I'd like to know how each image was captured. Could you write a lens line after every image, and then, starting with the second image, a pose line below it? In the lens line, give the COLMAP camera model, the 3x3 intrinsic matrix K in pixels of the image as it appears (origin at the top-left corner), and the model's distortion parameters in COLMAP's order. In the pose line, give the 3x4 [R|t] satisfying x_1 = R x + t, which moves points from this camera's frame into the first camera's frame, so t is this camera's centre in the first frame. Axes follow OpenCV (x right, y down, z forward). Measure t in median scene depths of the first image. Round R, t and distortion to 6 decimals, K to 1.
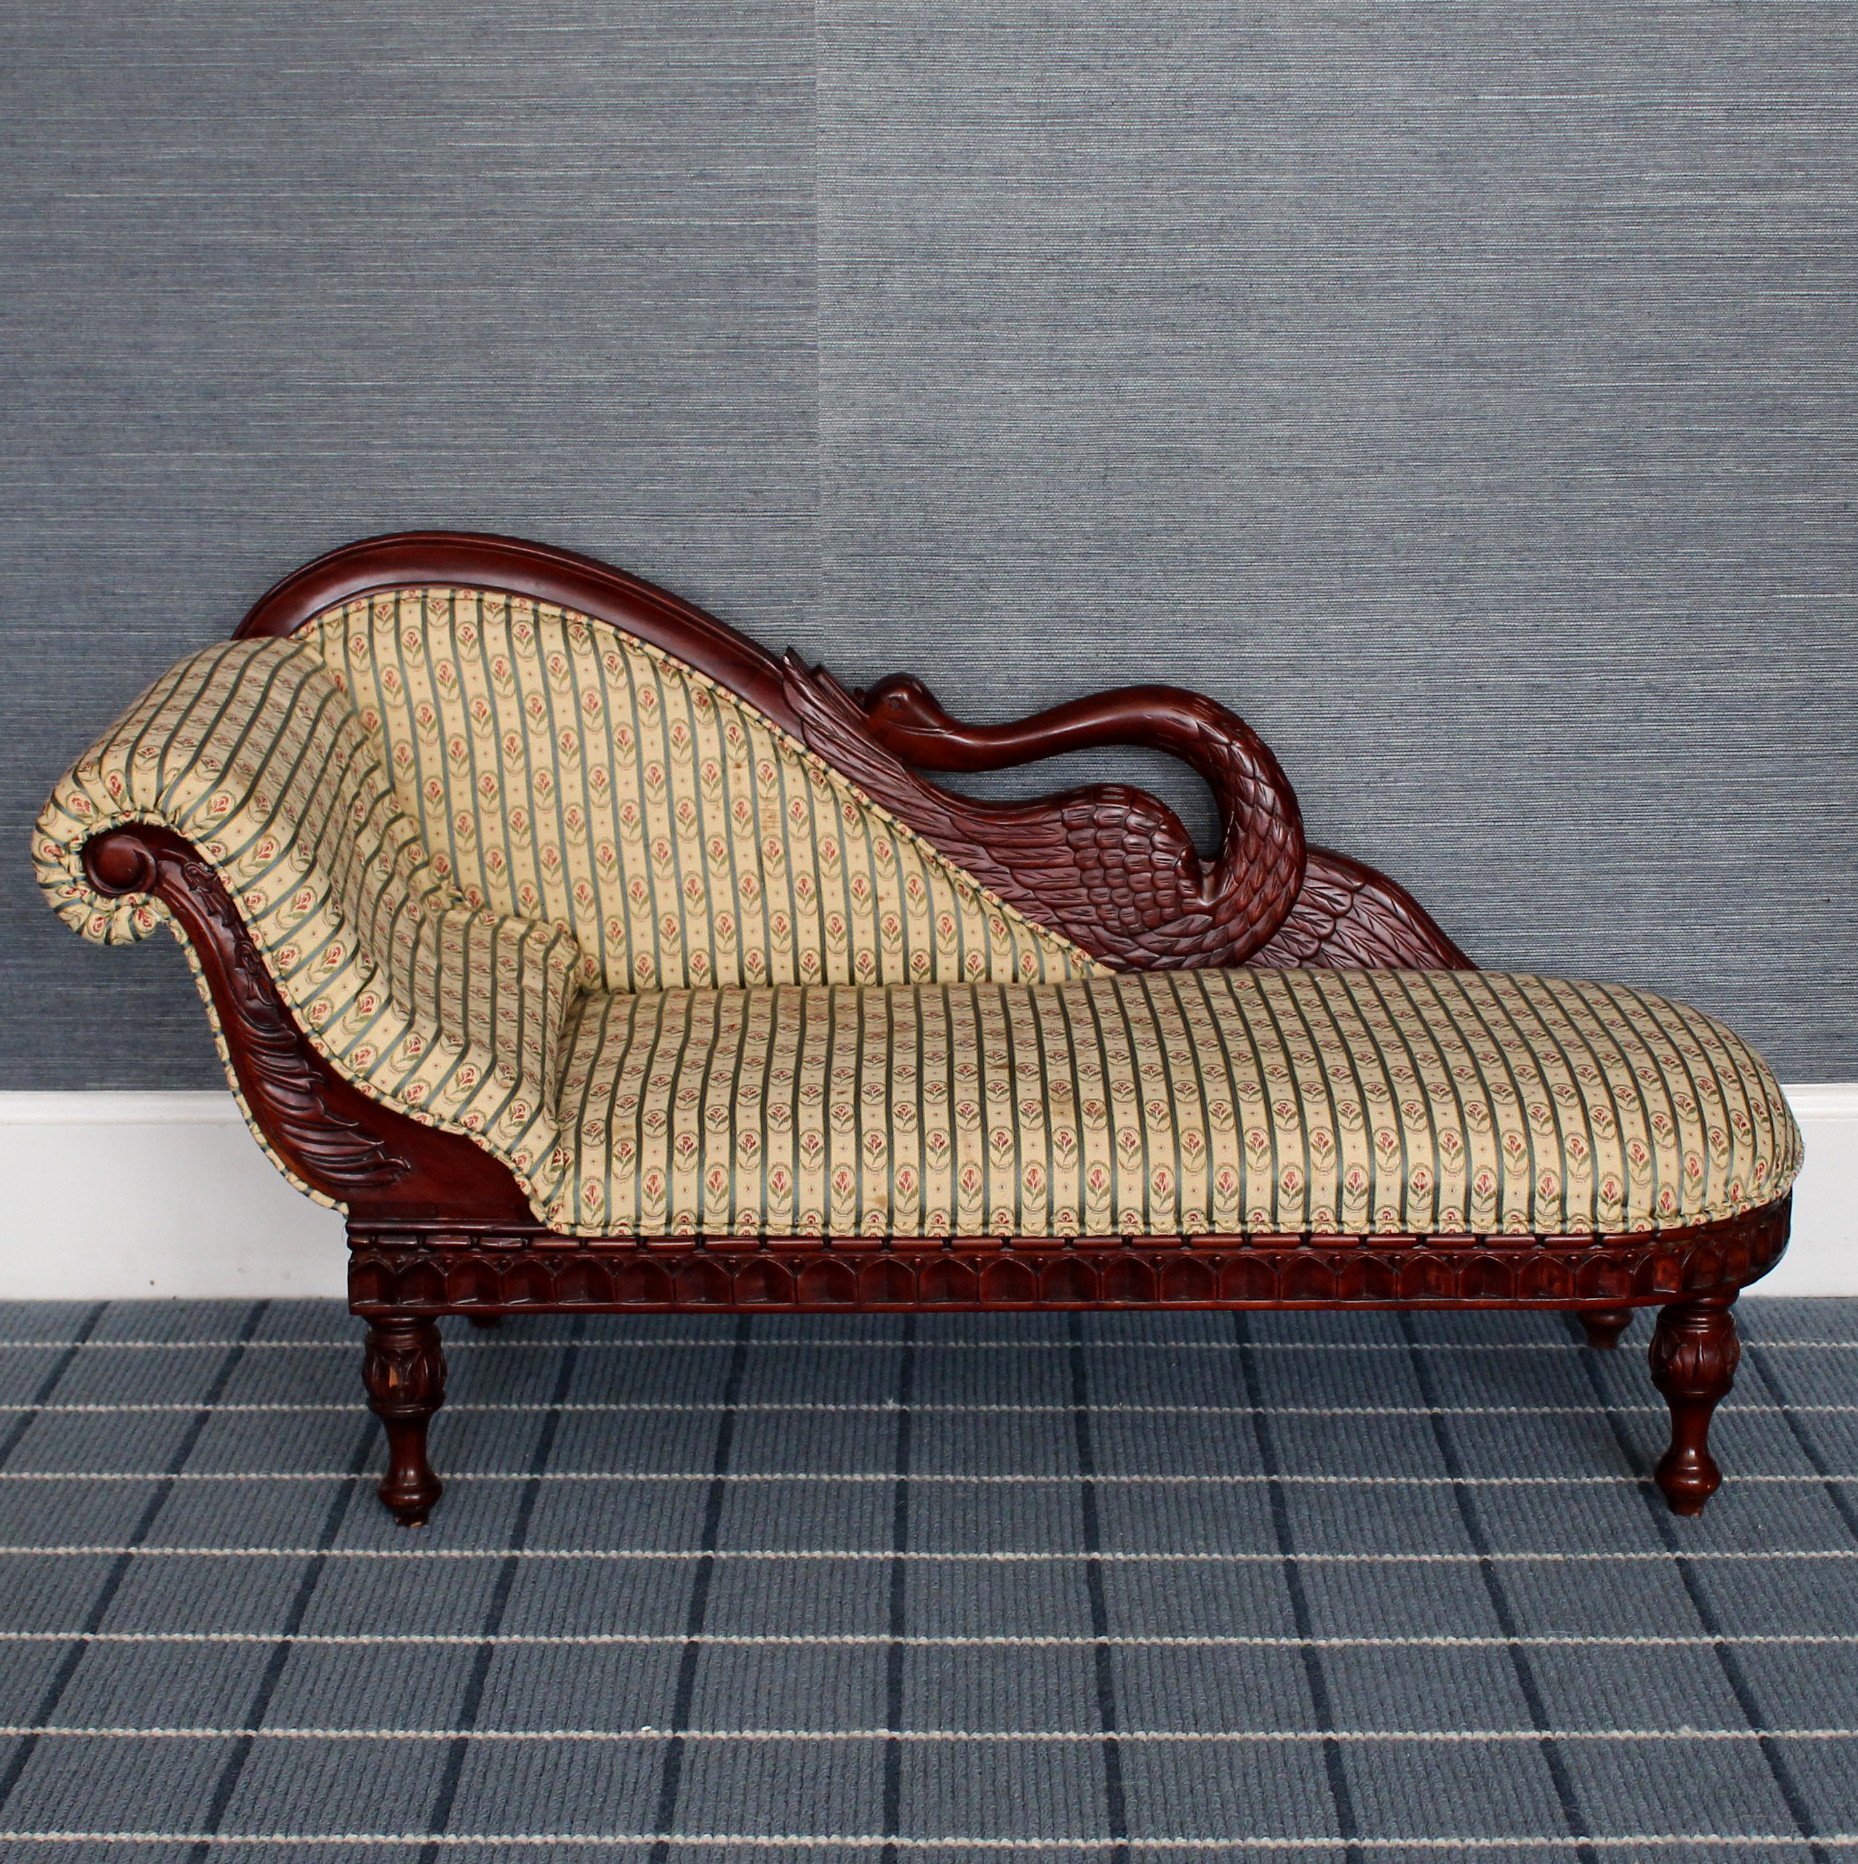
lens RADIAL K [[3671.2, 0, 877.1], [0, 3671.2, 925.0], [0, 0, 1]] dist [-0.155134, 0.233566]
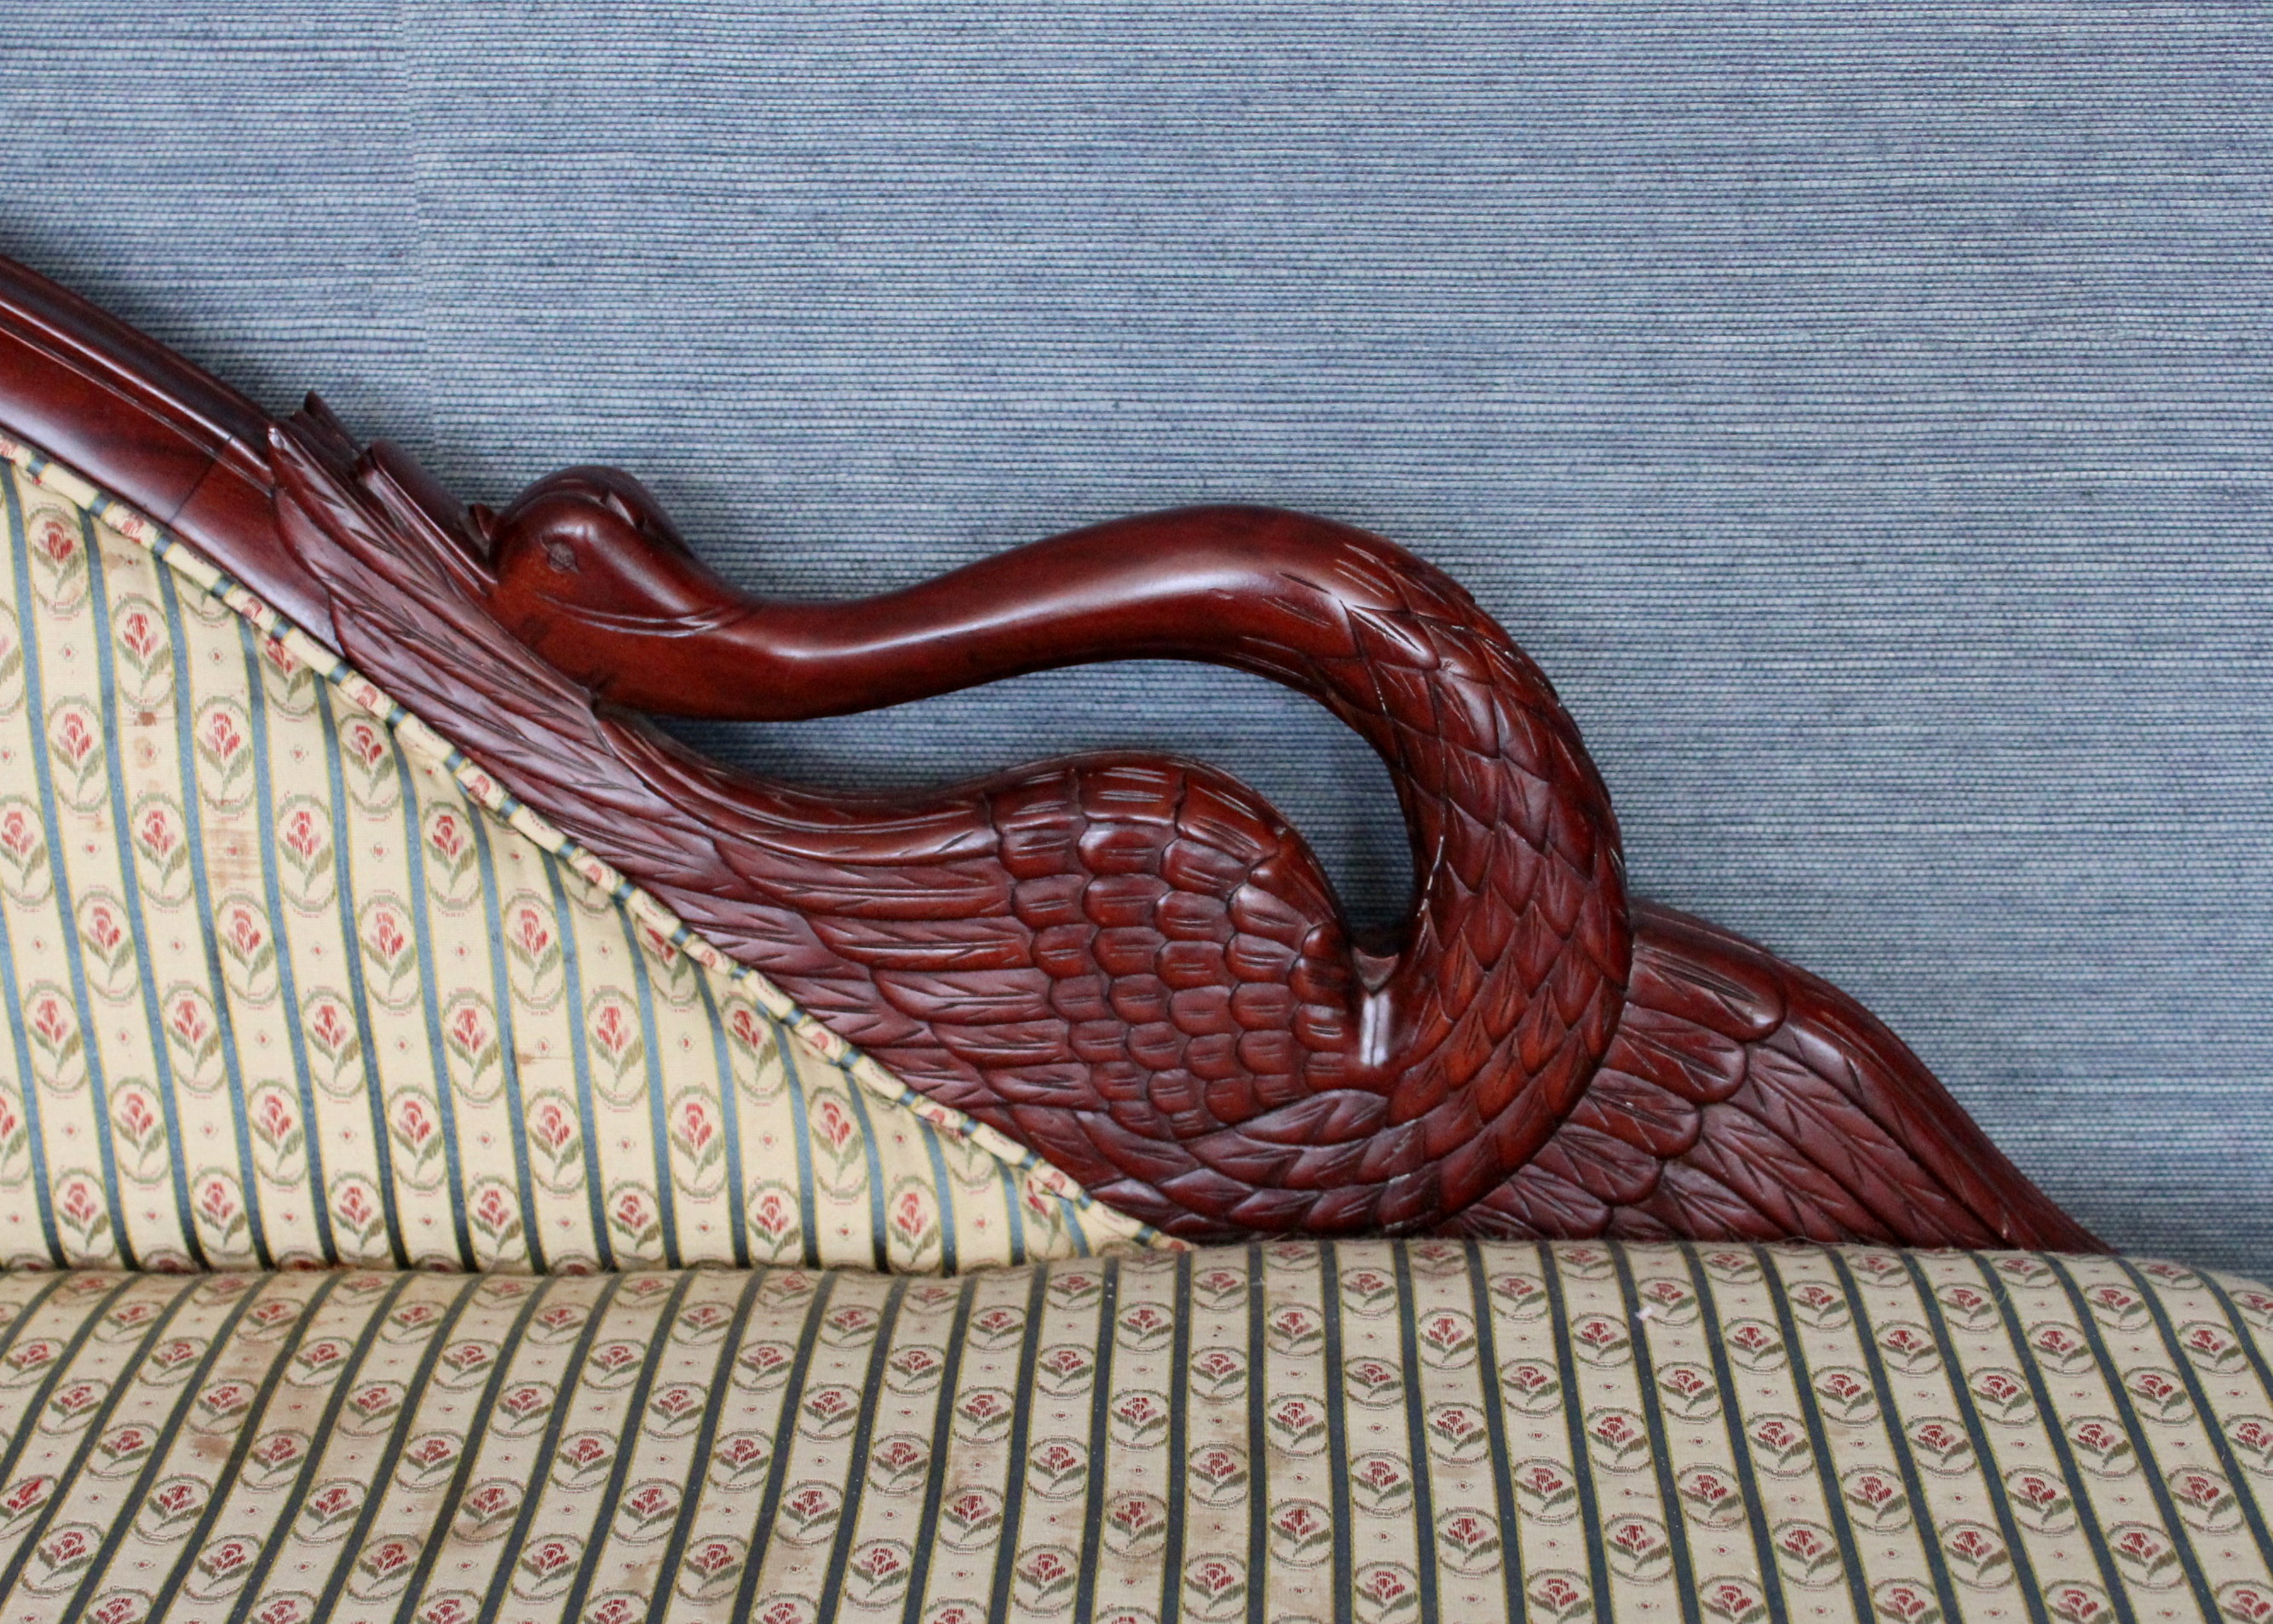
lens RADIAL K [[4238.0, 0, 1136.1], [0, 4238.0, 861.0], [0, 0, 1]] dist [-0.053007, 0.037364]
pose [[0.999651, 0.010492, -0.024235, 0.075816], [-0.007771, 0.993929, 0.109745, -0.077085], [0.025240, -0.109518, 0.993664, 0.555121]]
